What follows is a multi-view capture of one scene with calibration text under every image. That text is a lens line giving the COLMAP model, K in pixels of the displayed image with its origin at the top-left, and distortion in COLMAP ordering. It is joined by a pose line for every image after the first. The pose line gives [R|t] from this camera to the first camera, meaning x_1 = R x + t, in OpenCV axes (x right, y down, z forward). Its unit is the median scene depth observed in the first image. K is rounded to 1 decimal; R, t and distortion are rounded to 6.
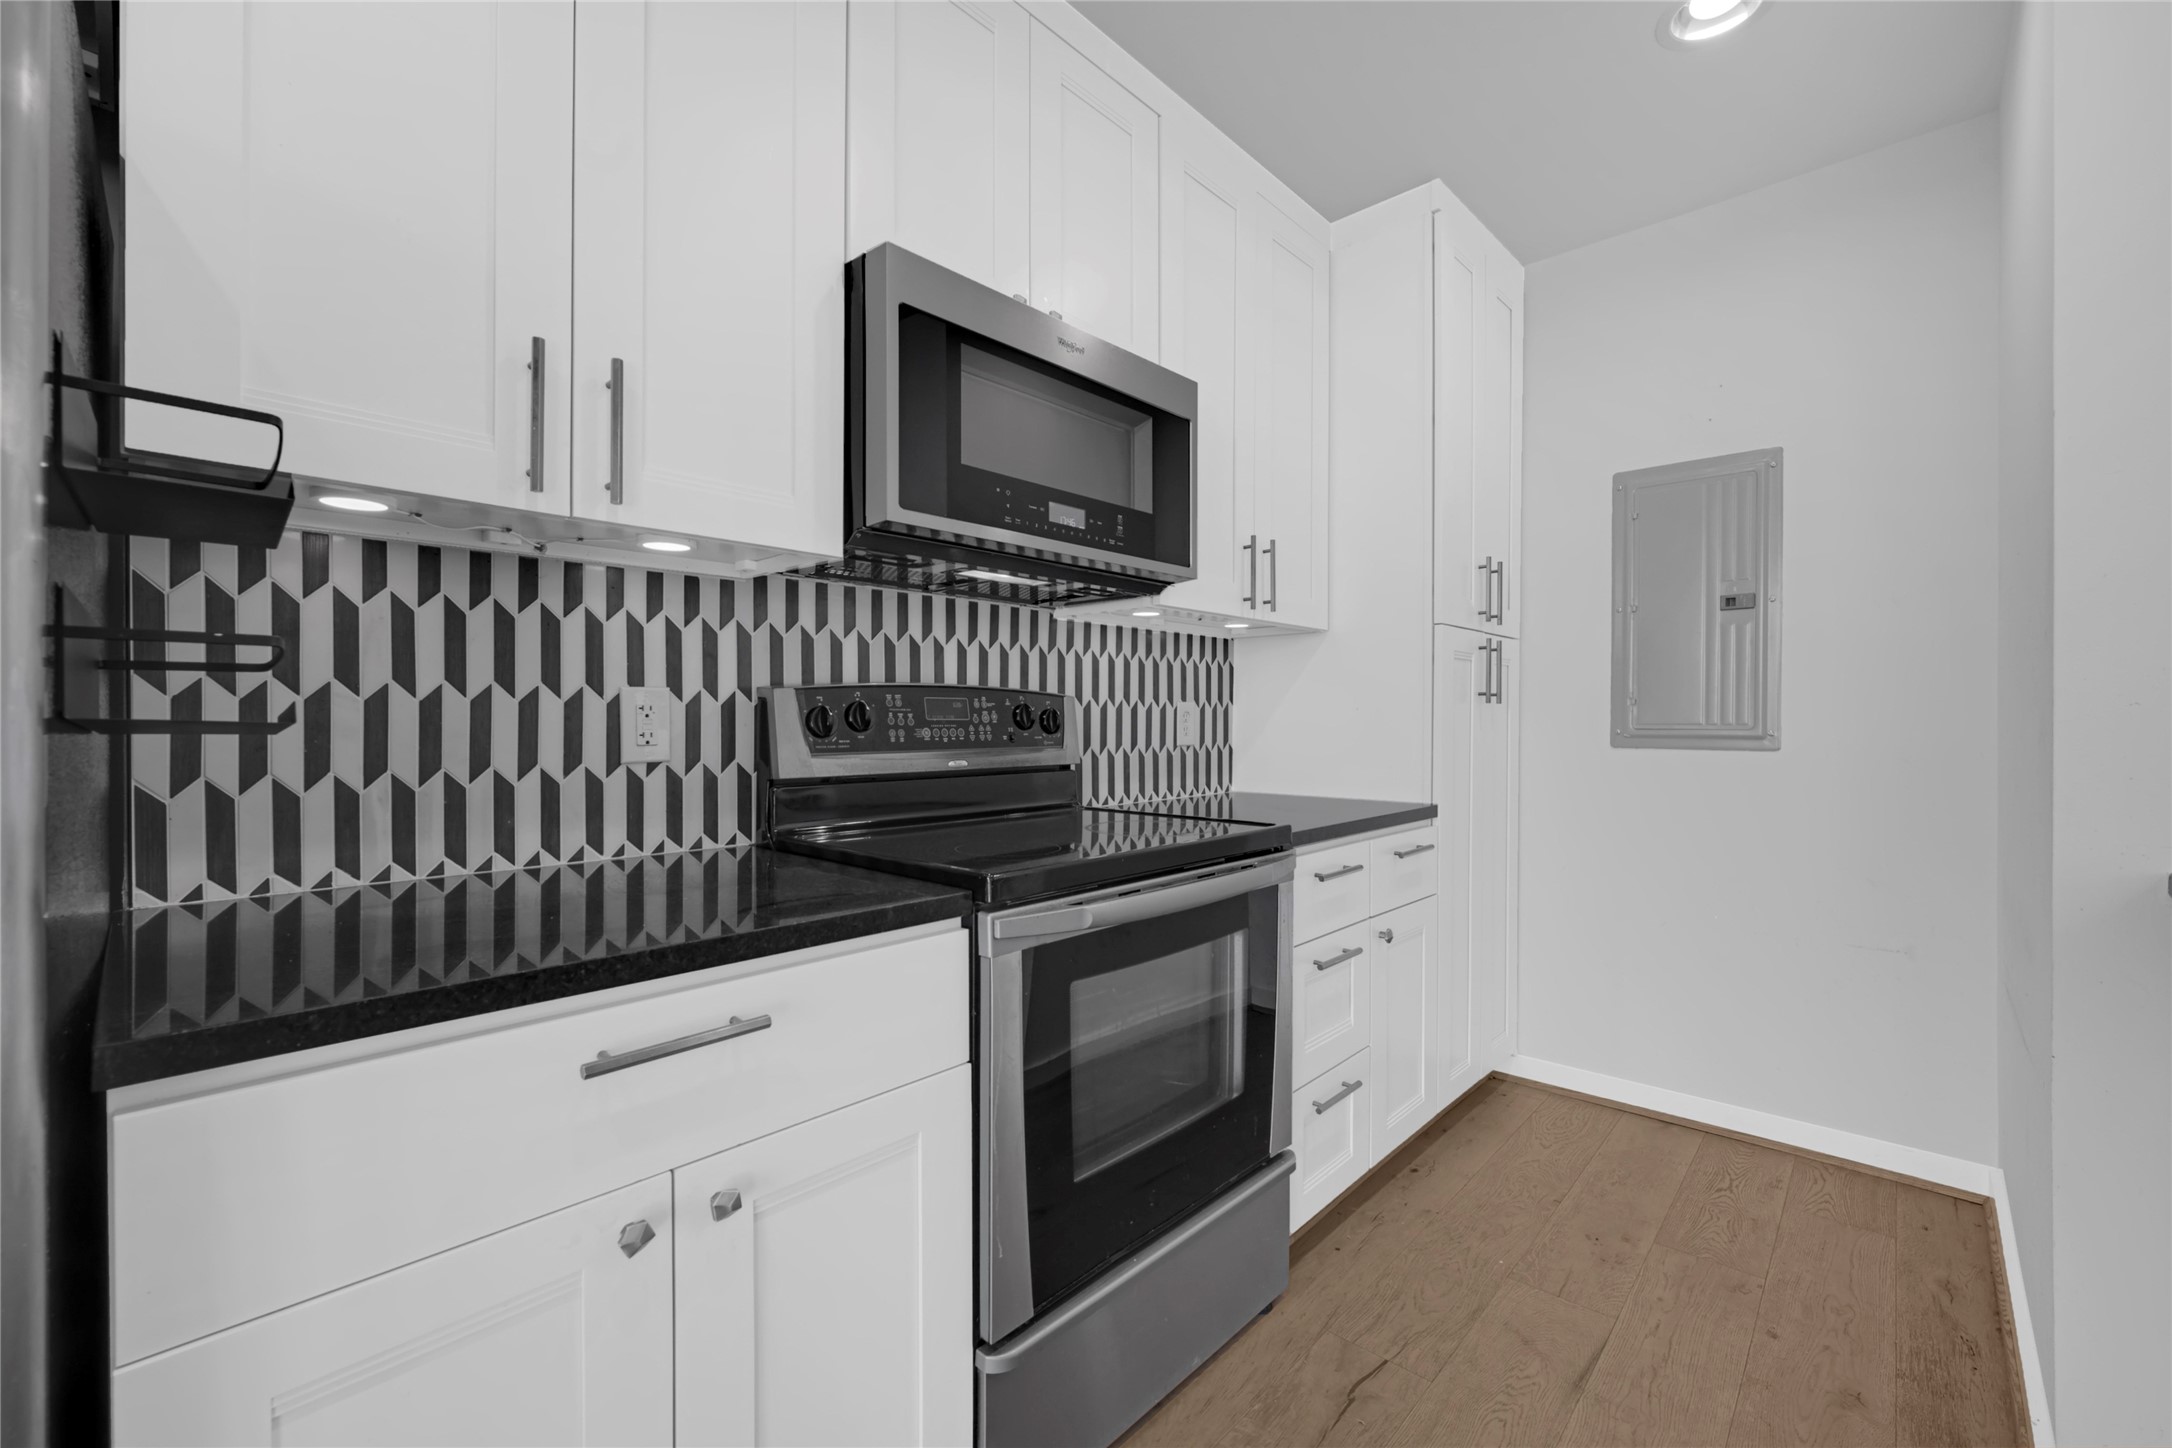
lens RADIAL K [[880.4, 0, 1090.3], [0, 880.4, 724.4], [0, 0, 1]] dist [0.002936, 0.000080]
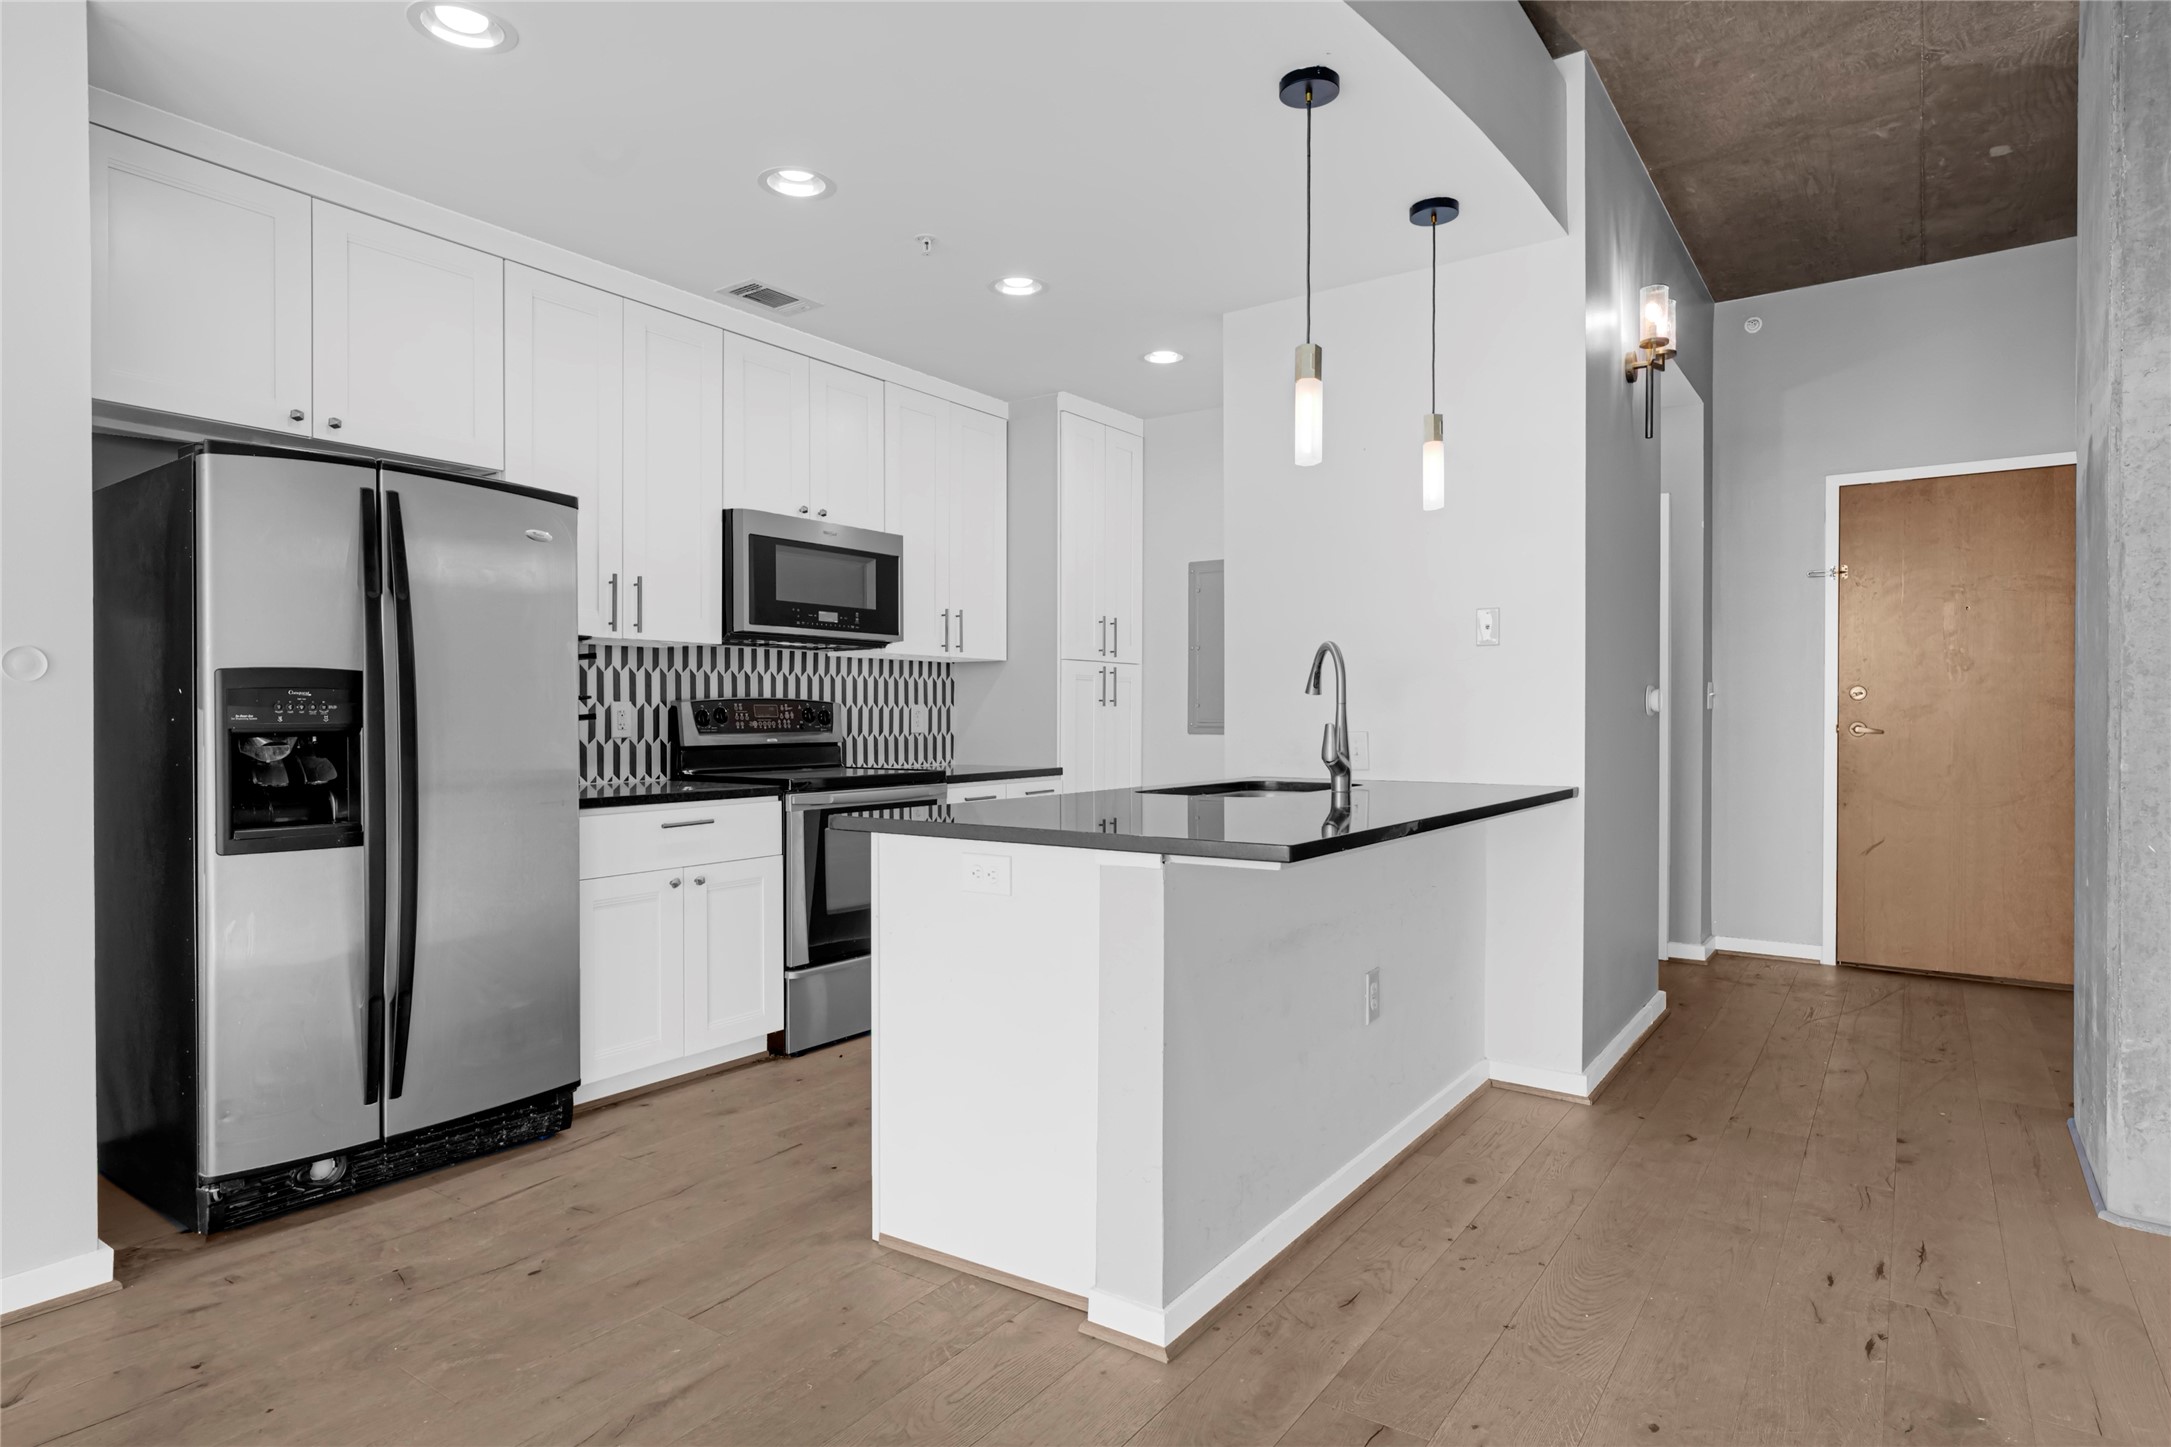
lens RADIAL K [[1188.1, 0, 1082.1], [0, 1188.1, 724.6], [0, 0, 1]] dist [-0.006290, -0.000163]
pose [[0.991414, -0.001929, 0.130745, 0.172829], [0.001448, 0.999992, 0.003774, 0.002444], [-0.130752, -0.003552, 0.991409, -1.589379]]
